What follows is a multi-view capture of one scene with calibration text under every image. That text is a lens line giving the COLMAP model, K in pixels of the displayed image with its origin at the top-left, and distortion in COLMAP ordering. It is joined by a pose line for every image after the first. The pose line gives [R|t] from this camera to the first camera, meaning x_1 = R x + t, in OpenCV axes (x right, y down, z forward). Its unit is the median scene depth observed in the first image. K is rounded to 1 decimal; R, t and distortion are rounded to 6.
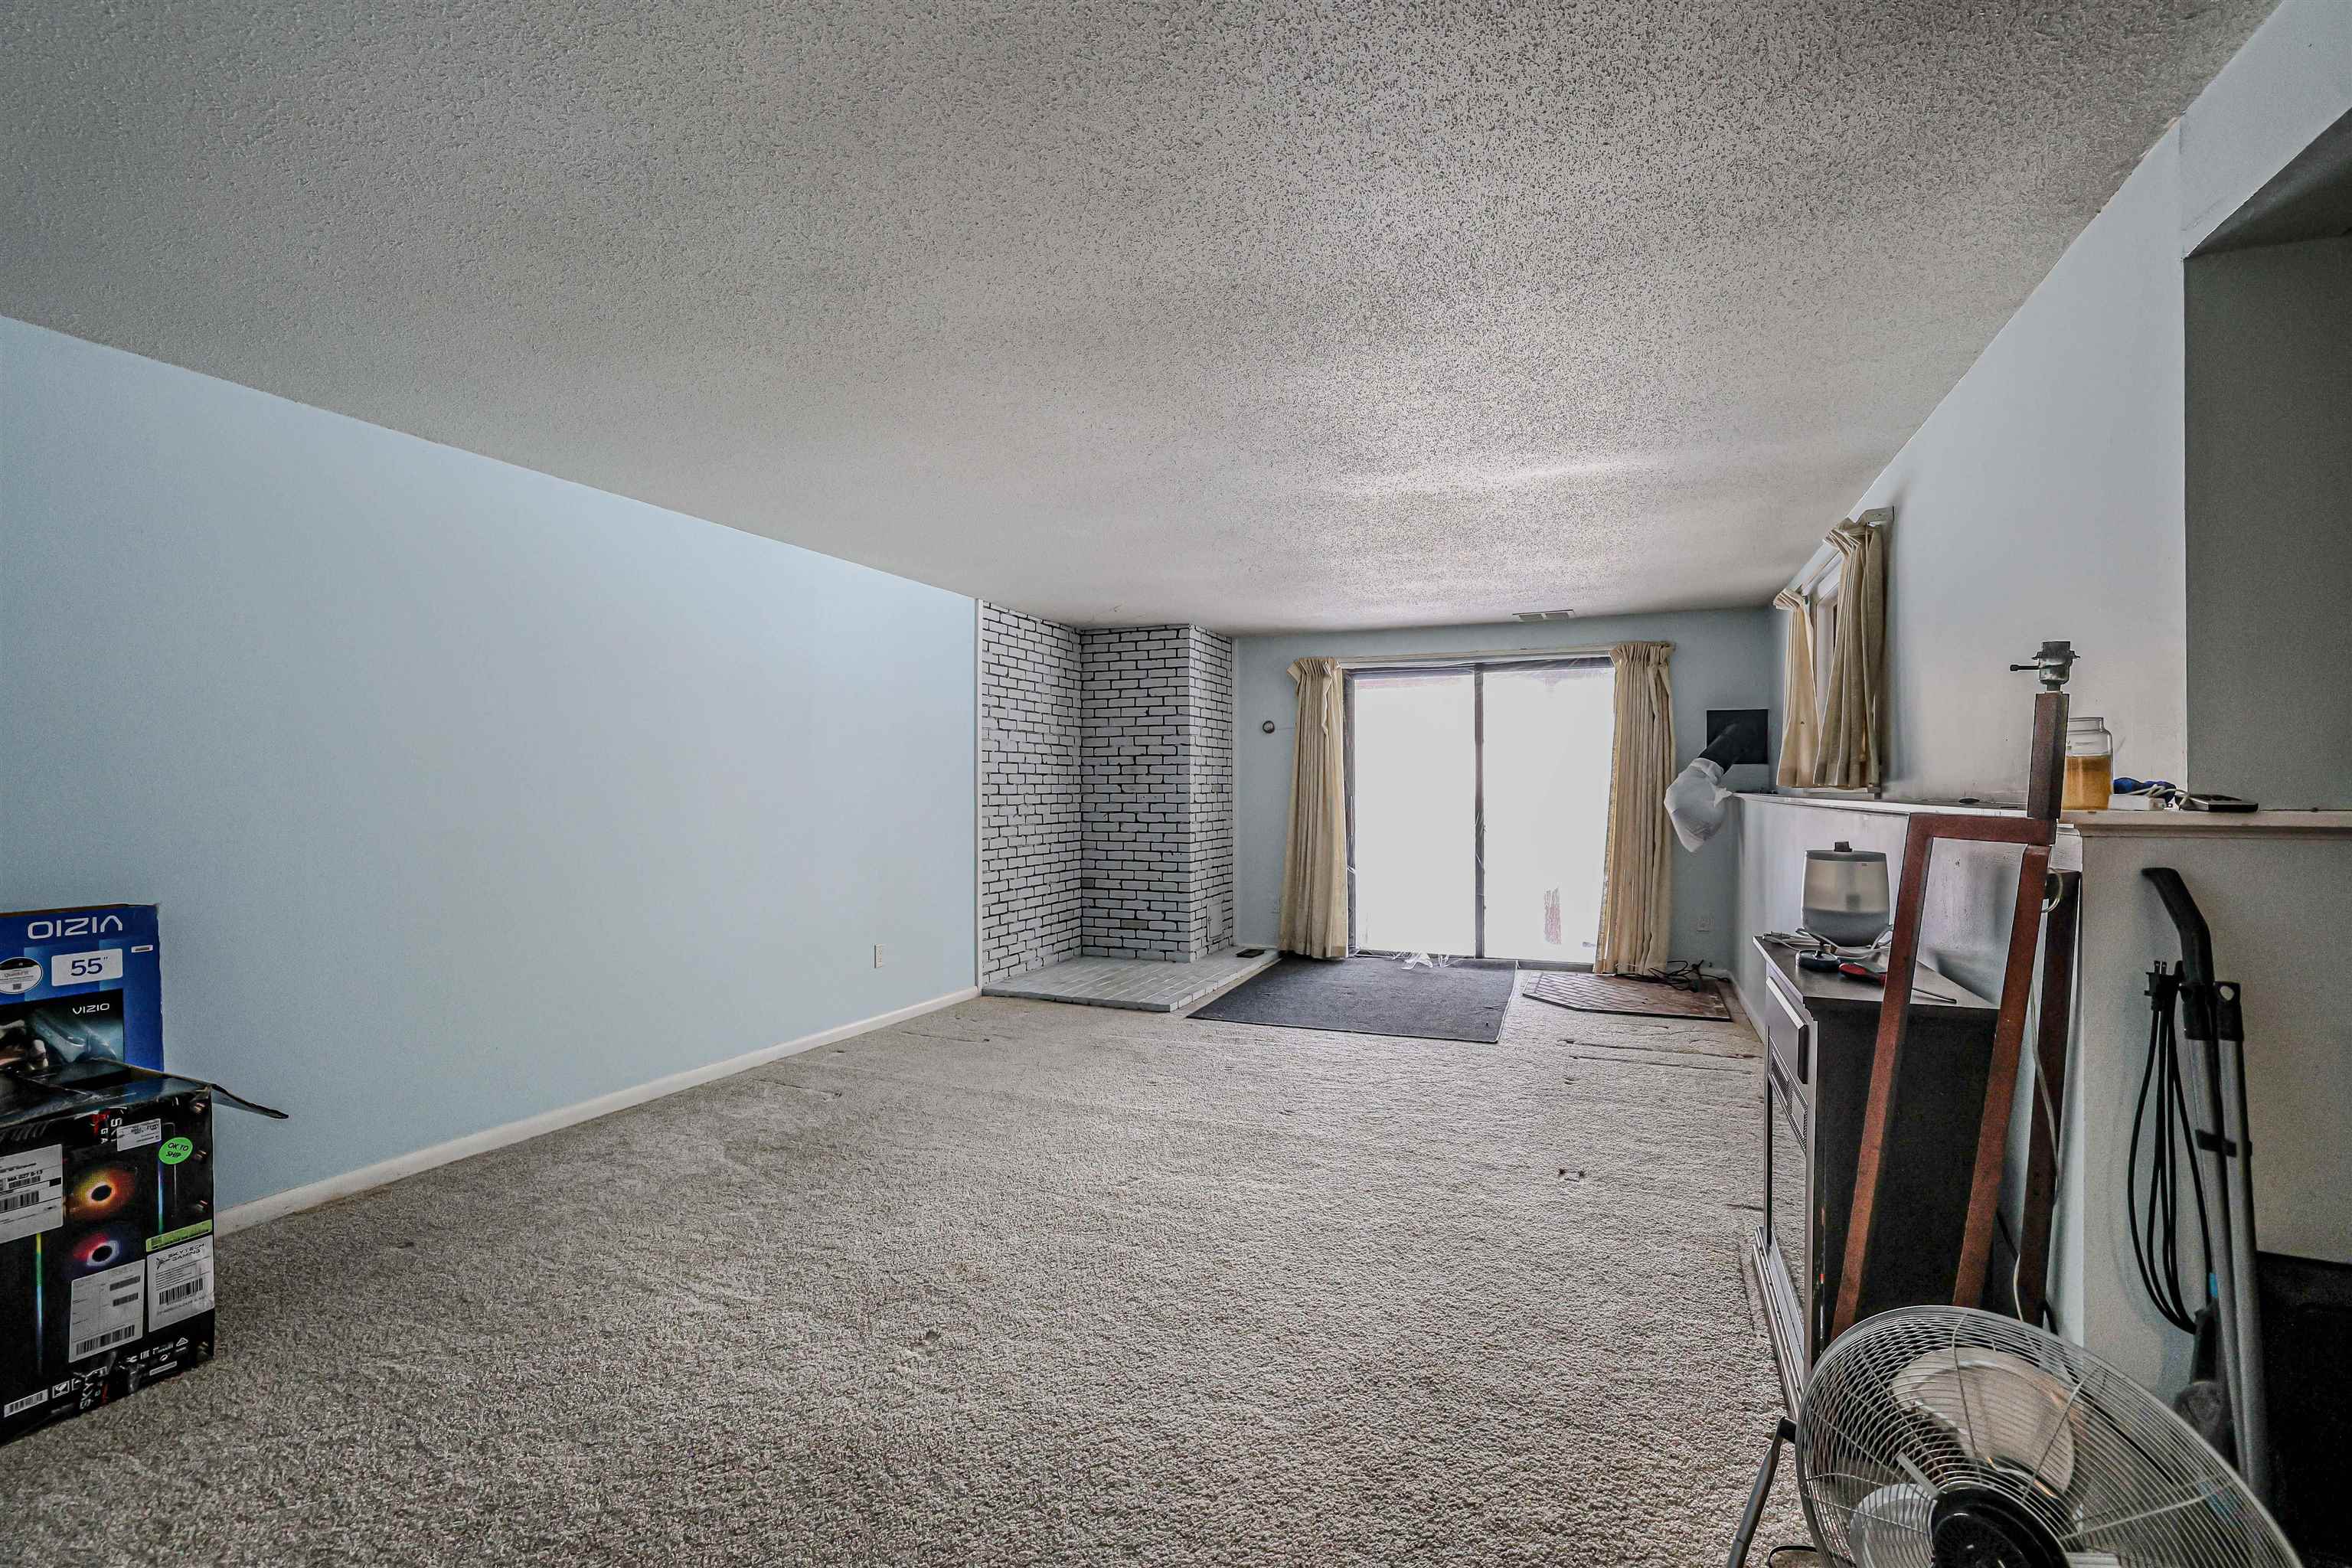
lens RADIAL K [[1067.3, 0, 1176.0], [0, 1067.3, 784.0], [0, 0, 1]] dist [-0.060308, 0.023805]
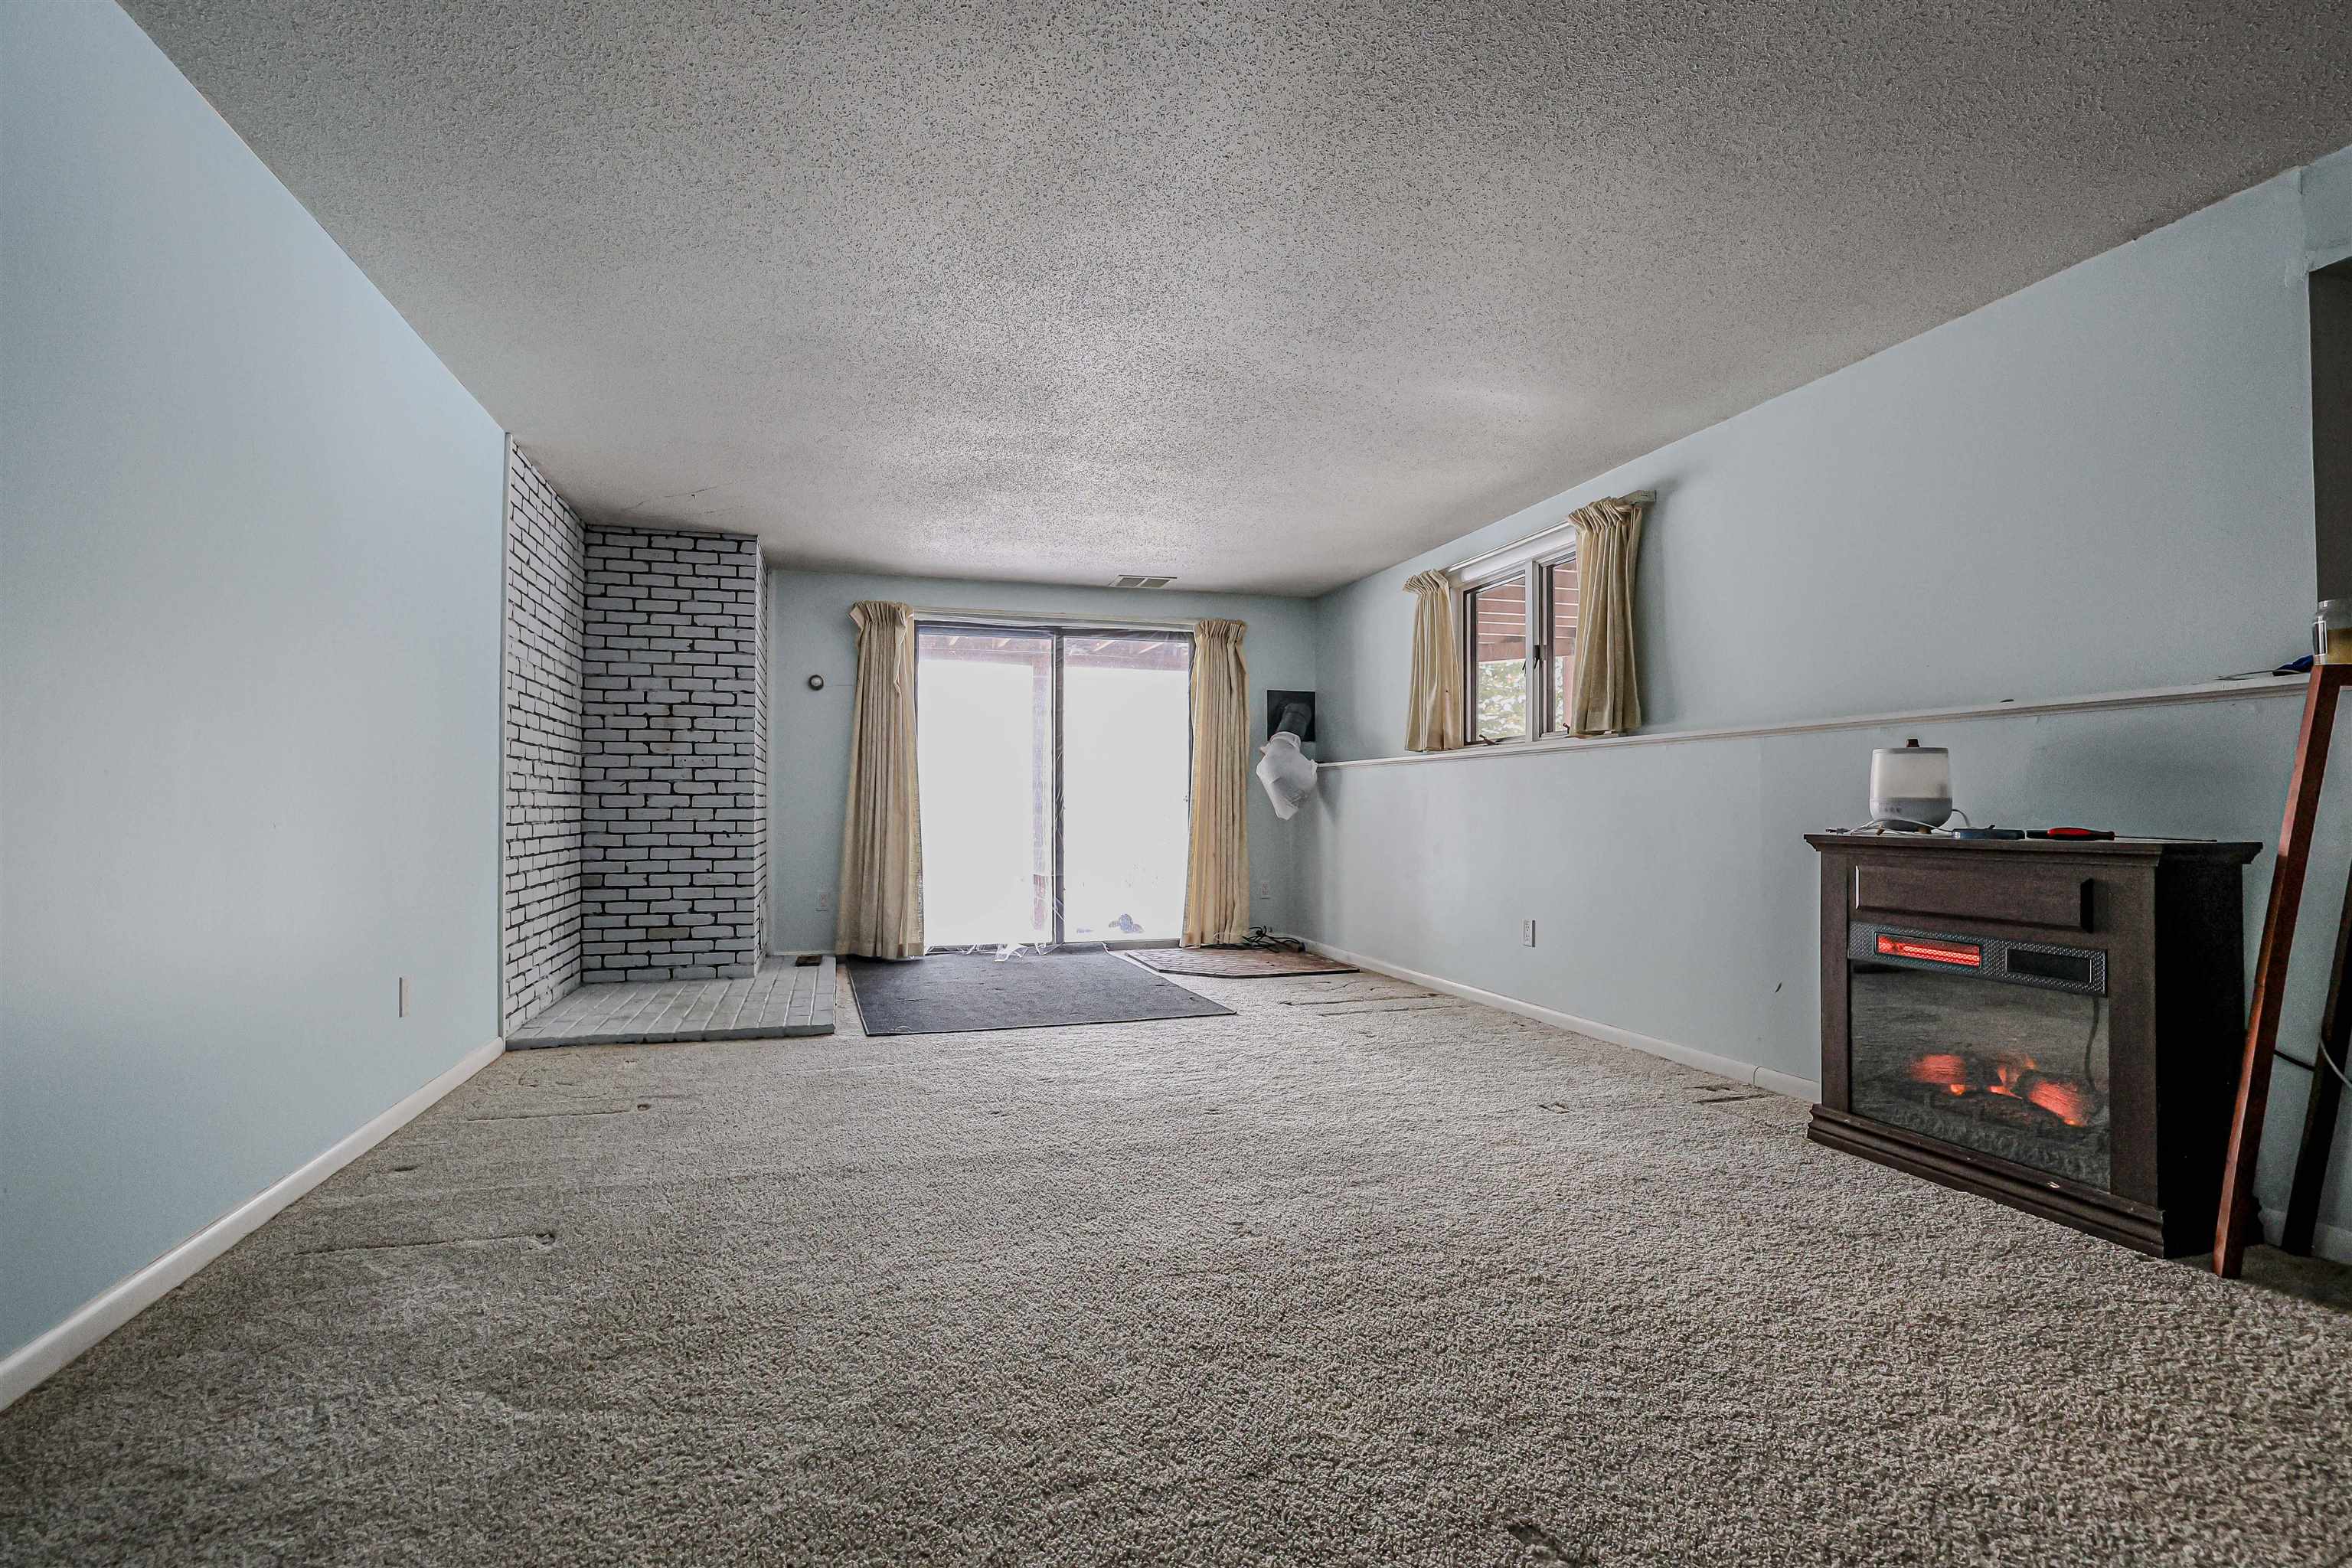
lens RADIAL K [[1067.3, 0, 1176.0], [0, 1067.3, 784.0], [0, 0, 1]] dist [-0.060308, 0.023805]
pose [[0.766932, 0.013150, 0.641594, -0.239749], [-0.000228, 0.999796, -0.020219, 0.043941], [-0.641729, 0.015360, 0.766778, 0.223073]]
